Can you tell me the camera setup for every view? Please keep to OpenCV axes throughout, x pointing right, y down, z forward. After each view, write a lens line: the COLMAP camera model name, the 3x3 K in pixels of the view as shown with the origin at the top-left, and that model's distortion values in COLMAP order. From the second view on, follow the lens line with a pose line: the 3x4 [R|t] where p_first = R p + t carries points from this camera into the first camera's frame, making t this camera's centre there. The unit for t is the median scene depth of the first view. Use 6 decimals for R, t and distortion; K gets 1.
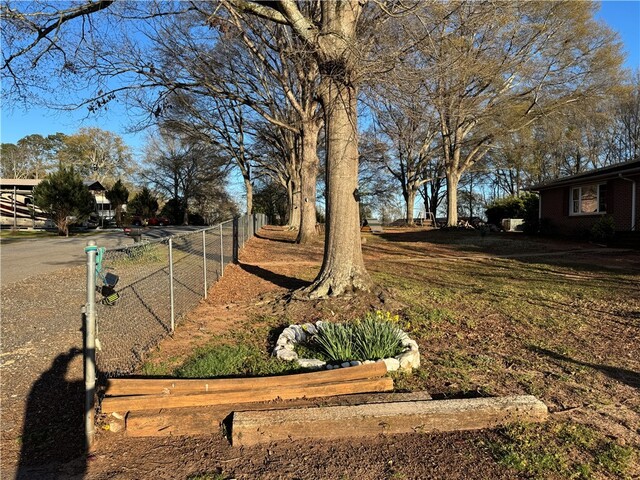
lens RADIAL K [[448.3, 0, 319.2], [0, 448.3, 241.0], [0, 0, 1]] dist [0.049458, -0.047425]
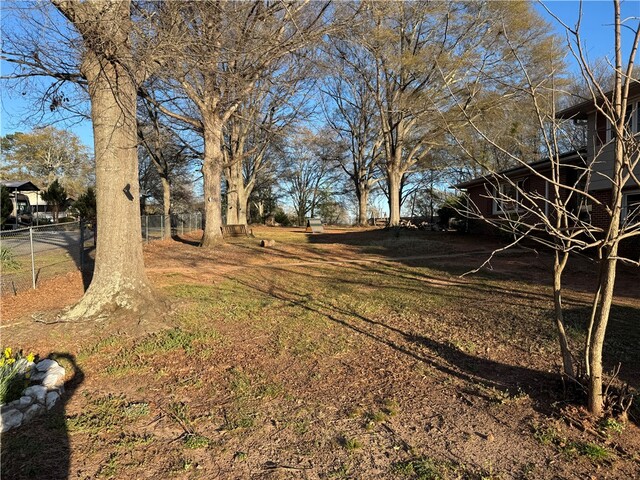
lens RADIAL K [[448.3, 0, 321.0], [0, 448.3, 238.6], [0, 0, 1]] dist [0.049458, -0.047425]
pose [[0.999335, -0.009505, 0.035198, 0.102773], [0.009697, 0.999939, -0.005288, -0.002262], [-0.035145, 0.005625, 0.999366, 0.038901]]
